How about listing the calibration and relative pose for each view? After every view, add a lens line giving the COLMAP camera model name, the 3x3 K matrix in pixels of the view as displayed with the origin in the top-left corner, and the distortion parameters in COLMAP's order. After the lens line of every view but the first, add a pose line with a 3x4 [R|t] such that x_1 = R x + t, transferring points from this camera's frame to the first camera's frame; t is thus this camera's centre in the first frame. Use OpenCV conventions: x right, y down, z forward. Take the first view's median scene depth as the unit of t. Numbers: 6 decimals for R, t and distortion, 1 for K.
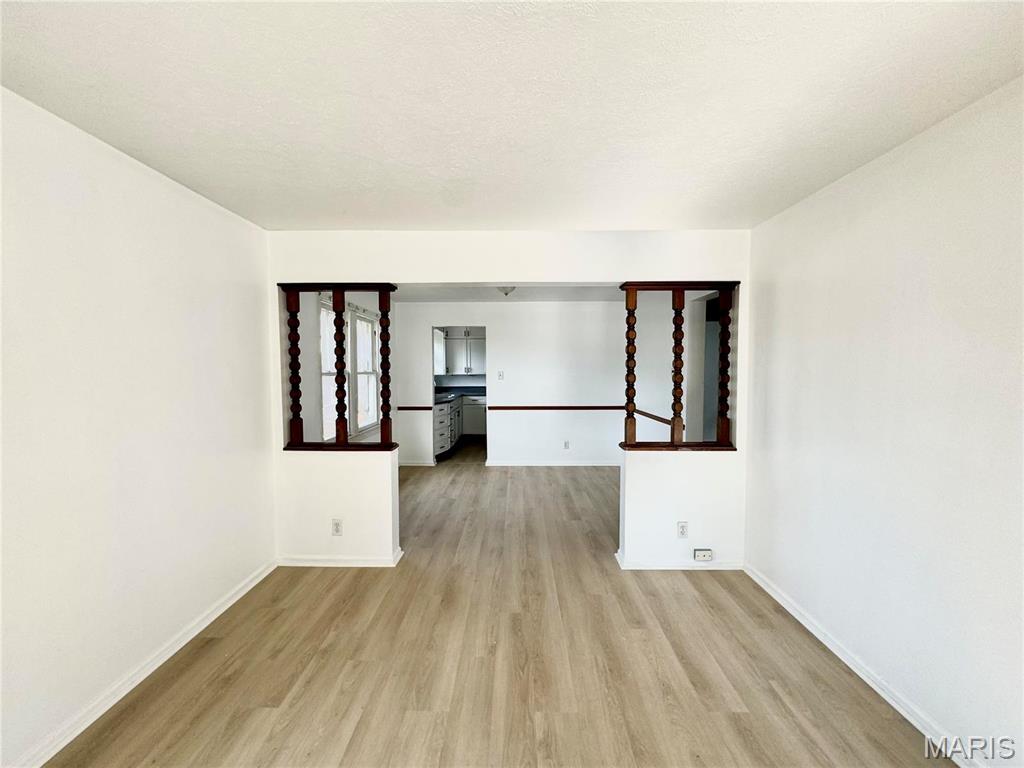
lens RADIAL K [[409.6, 0, 510.5], [0, 409.6, 382.7], [0, 0, 1]] dist [-0.000669, 0.000244]
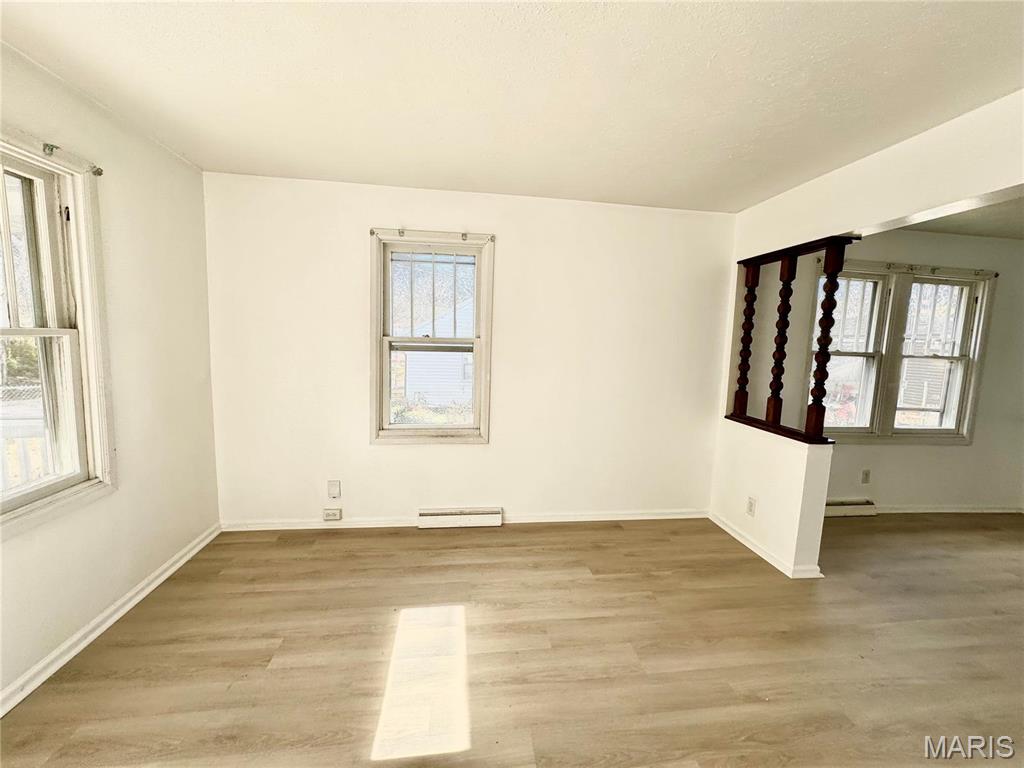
lens RADIAL K [[406.4, 0, 512.0], [0, 406.4, 384.0], [0, 0, 1]] dist [-0.000947, -0.000696]
pose [[0.140965, 0.114485, -0.983373, 0.398374], [-0.075100, 0.991666, 0.104685, 0.005567], [0.987162, 0.059094, 0.148388, 0.267936]]
